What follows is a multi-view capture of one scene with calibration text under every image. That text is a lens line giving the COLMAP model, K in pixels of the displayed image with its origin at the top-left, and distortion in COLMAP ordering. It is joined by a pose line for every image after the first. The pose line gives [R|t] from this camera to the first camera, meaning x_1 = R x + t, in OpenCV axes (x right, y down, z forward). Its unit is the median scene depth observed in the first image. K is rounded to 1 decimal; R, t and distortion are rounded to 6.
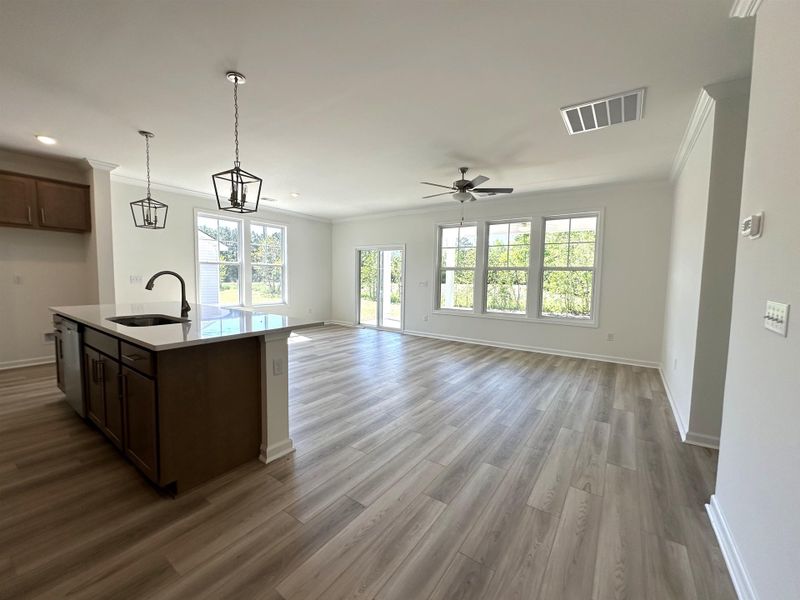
lens RADIAL K [[336.2, 0, 398.1], [0, 336.2, 298.5], [0, 0, 1]] dist [-0.001011, 0.000063]
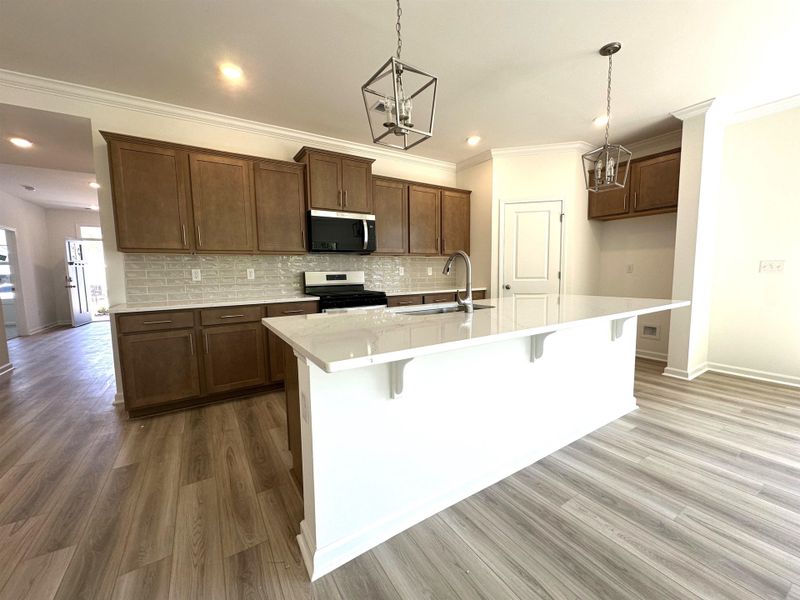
lens RADIAL K [[317.8, 0, 400.0], [0, 317.8, 300.0], [0, 0, 1]] dist [-0.002889, -0.000243]
pose [[-0.381762, 0.070265, -0.921586, 0.019618], [-0.058505, 0.993269, 0.099965, -0.010586], [0.922407, 0.092081, -0.375082, 0.442257]]
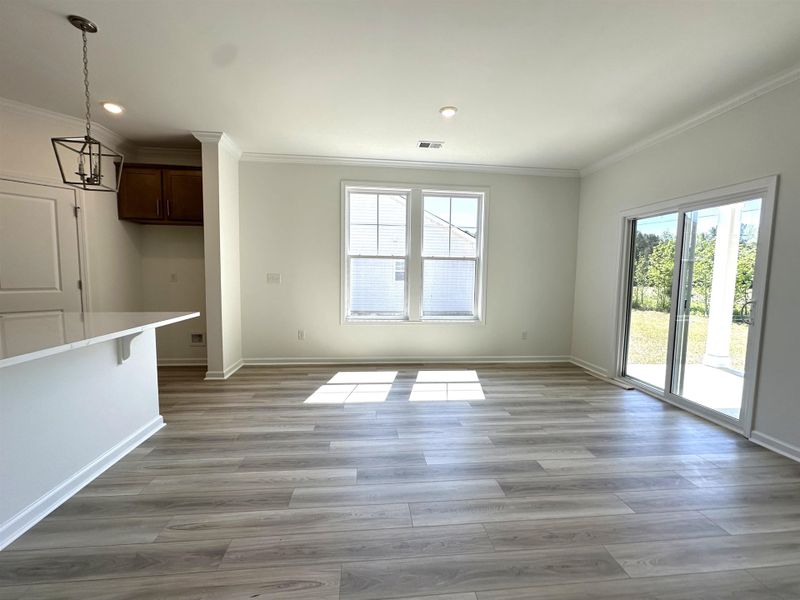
lens RADIAL K [[336.2, 0, 398.1], [0, 336.2, 298.5], [0, 0, 1]] dist [-0.001011, 0.000063]
pose [[0.656502, 0.045536, -0.752948, 0.030629], [-0.053505, 0.998473, 0.013733, -0.026193], [0.752424, 0.031271, 0.657936, 0.516200]]
